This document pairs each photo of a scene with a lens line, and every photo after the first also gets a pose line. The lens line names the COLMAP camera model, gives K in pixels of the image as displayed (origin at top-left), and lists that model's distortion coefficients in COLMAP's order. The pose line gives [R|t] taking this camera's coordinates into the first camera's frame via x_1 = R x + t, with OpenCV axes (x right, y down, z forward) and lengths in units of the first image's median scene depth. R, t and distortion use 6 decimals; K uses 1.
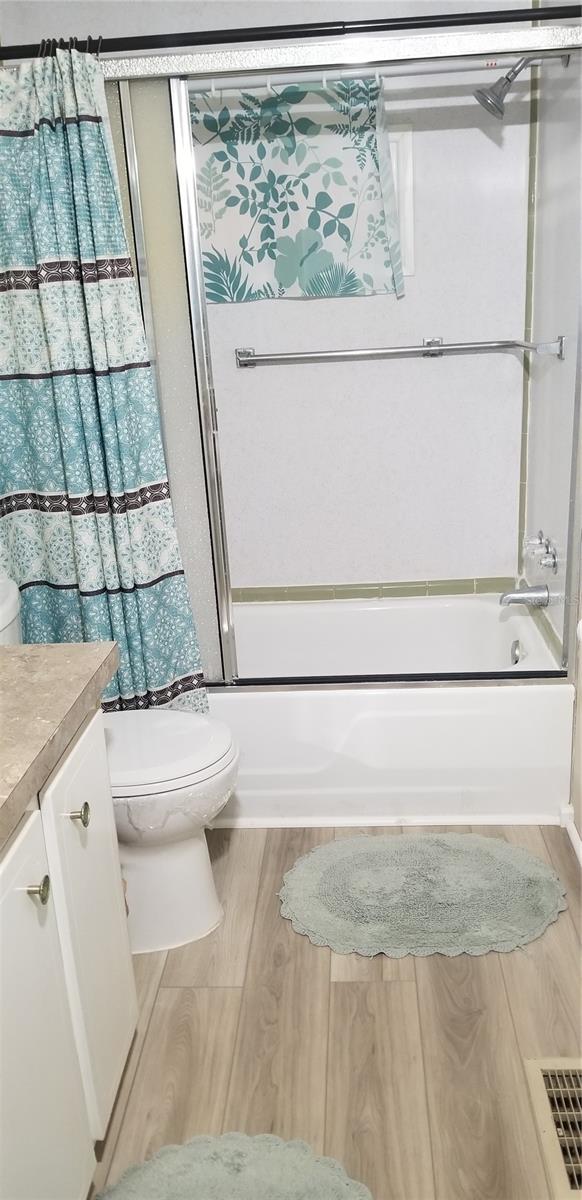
lens RADIAL K [[940.6, 0, 310.1], [0, 940.6, 602.9], [0, 0, 1]] dist [0.086983, -0.134951]
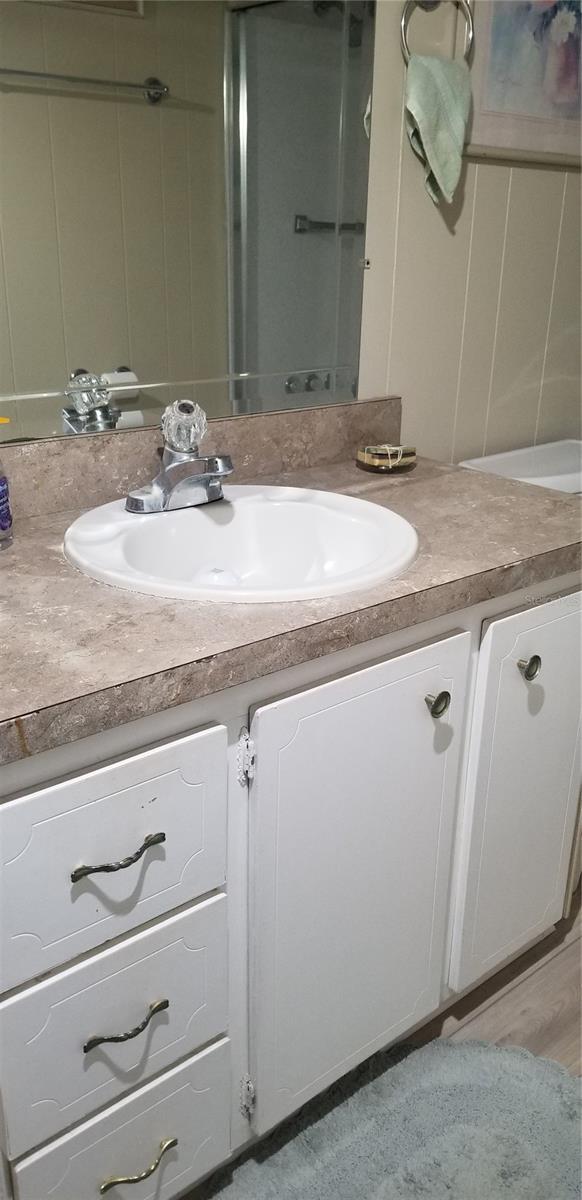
lens RADIAL K [[940.6, 0, 326.8], [0, 940.6, 610.3], [0, 0, 1]] dist [0.086983, -0.134951]
pose [[0.684371, 0.330505, -0.649925, 0.146449], [-0.285428, 0.941667, 0.178308, 0.043426], [0.670945, 0.063477, 0.738786, 0.123135]]
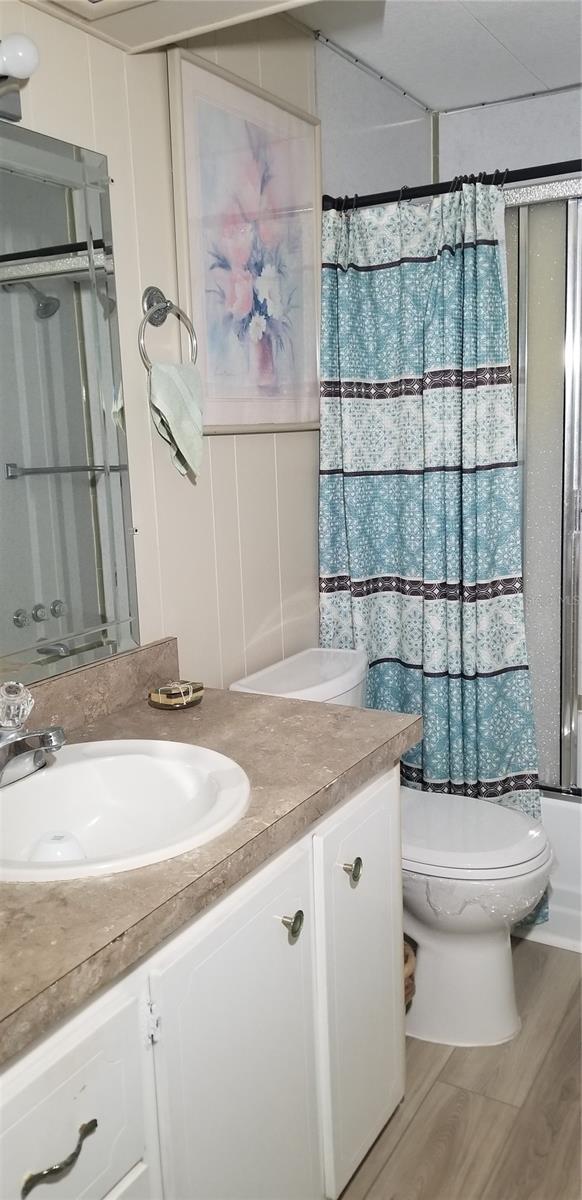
lens RADIAL K [[940.6, 0, 303.7], [0, 940.6, 602.4], [0, 0, 1]] dist [0.086983, -0.134951]
pose [[0.889510, 0.102067, -0.445371, 0.105439], [-0.152305, 0.985219, -0.078404, 0.015236], [0.430785, 0.137573, 0.891907, -0.005891]]
